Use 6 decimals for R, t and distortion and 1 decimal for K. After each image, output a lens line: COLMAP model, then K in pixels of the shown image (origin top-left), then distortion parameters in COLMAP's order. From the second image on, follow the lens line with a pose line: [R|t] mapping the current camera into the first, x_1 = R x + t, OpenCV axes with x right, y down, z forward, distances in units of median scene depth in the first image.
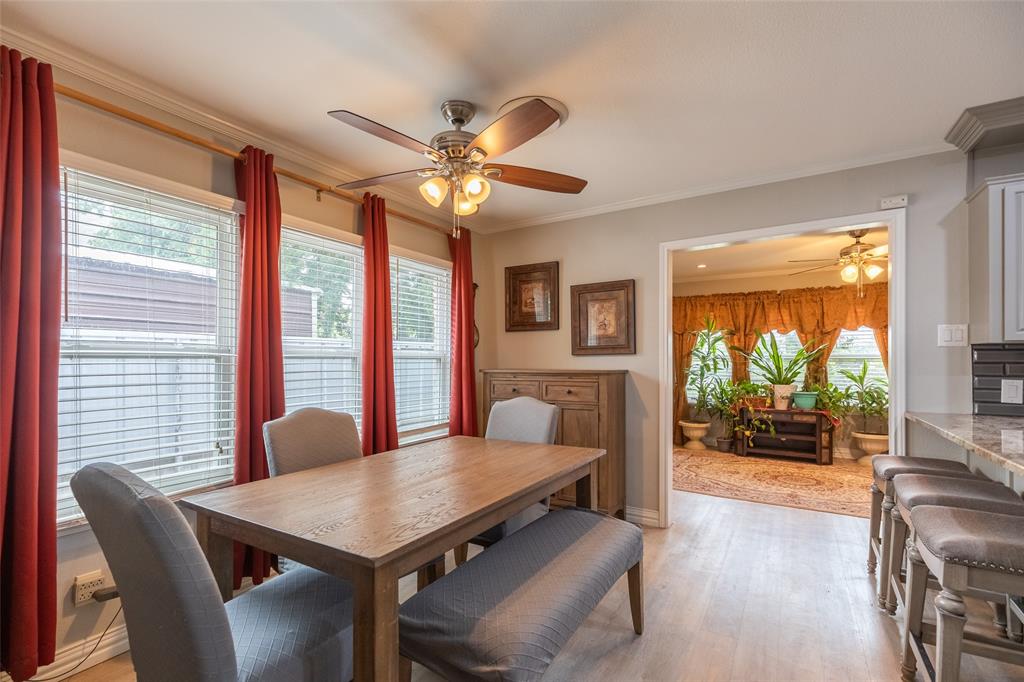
lens RADIAL K [[461.1, 0, 513.9], [0, 461.1, 357.9], [0, 0, 1]] dist [0.007128, -0.001016]
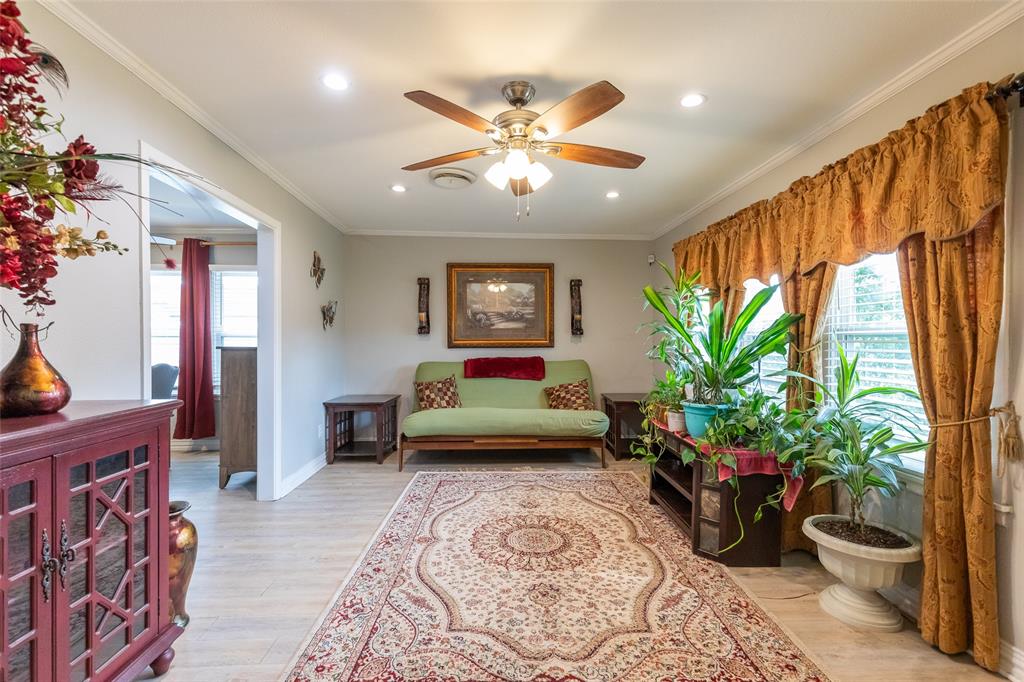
lens RADIAL K [[461.1, 0, 511.6], [0, 461.1, 344.5], [0, 0, 1]] dist [0.007128, -0.001016]
pose [[0.553991, 0.009807, -0.832465, 0.873519], [-0.000558, 0.999935, 0.011408, 0.004408], [0.832523, -0.005855, 0.553960, 0.520375]]
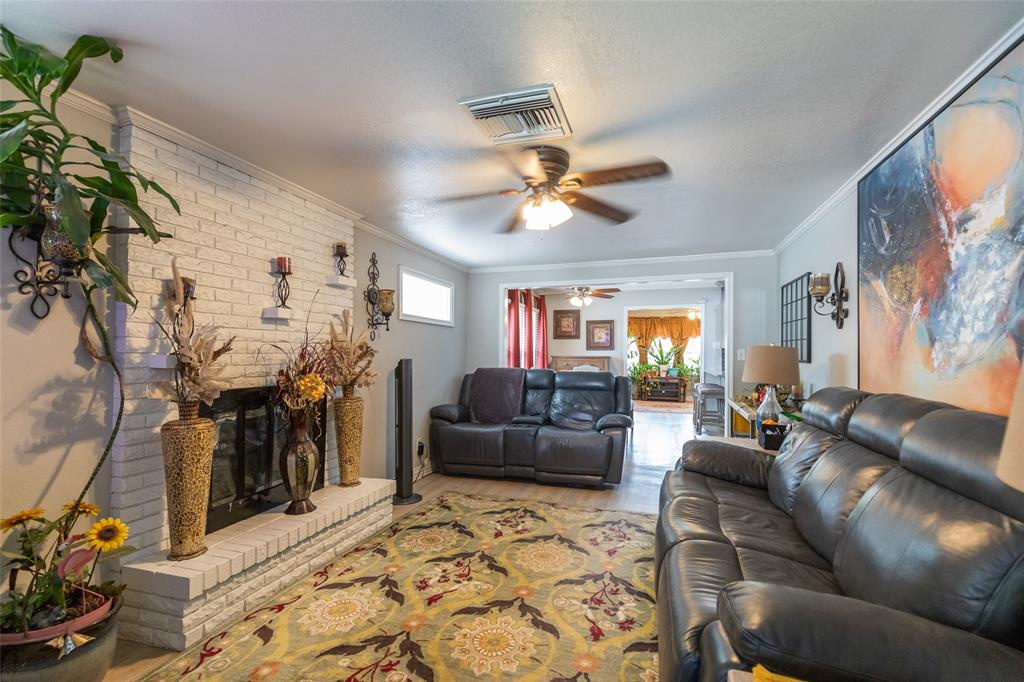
lens RADIAL K [[461.1, 0, 504.5], [0, 461.1, 349.6], [0, 0, 1]] dist [0.007128, -0.001016]
pose [[0.976354, 0.008571, 0.216006, -0.524224], [-0.008814, 0.999961, 0.000163, -0.002488], [-0.215996, -0.002063, 0.976392, -0.803286]]
